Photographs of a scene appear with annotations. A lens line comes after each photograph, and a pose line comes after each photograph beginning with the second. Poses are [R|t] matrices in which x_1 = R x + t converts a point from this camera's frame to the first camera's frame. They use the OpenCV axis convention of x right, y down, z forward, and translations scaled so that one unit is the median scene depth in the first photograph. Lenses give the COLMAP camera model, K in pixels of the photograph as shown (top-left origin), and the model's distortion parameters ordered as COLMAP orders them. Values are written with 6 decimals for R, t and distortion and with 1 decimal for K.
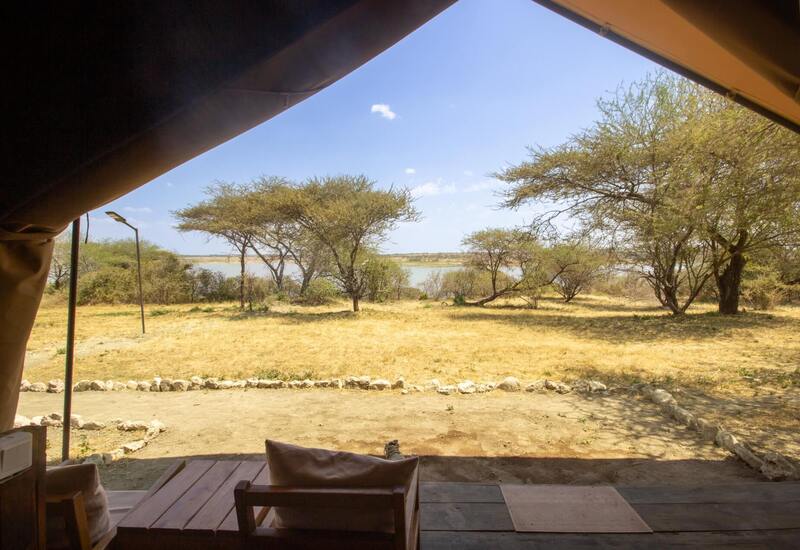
lens RADIAL K [[380.5, 0, 400.0], [0, 380.5, 275.0], [0, 0, 1]] dist [-0.001242, -0.000196]
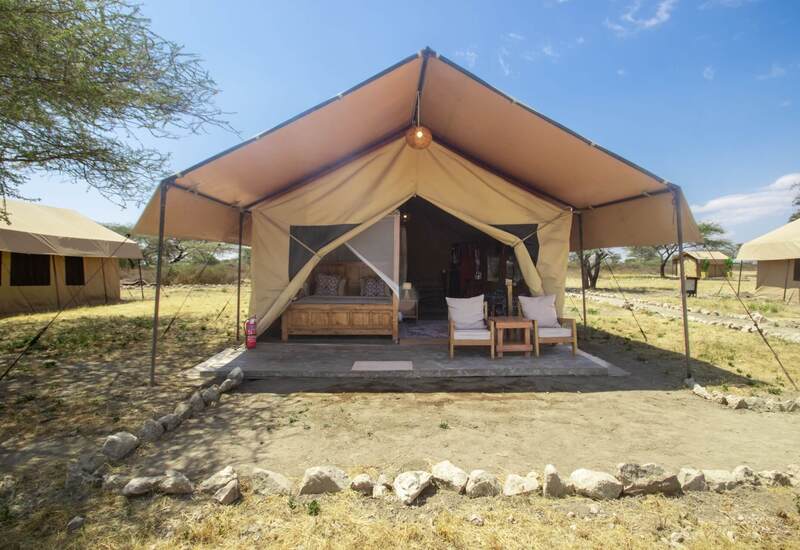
lens RADIAL K [[380.5, 0, 400.0], [0, 380.5, 275.0], [0, 0, 1]] dist [-0.001242, -0.000196]
pose [[-0.994724, 0.004760, -0.102477, 0.337100], [0.005293, 0.999974, -0.004929, 0.059576], [0.102451, -0.005446, -0.994723, 1.952973]]
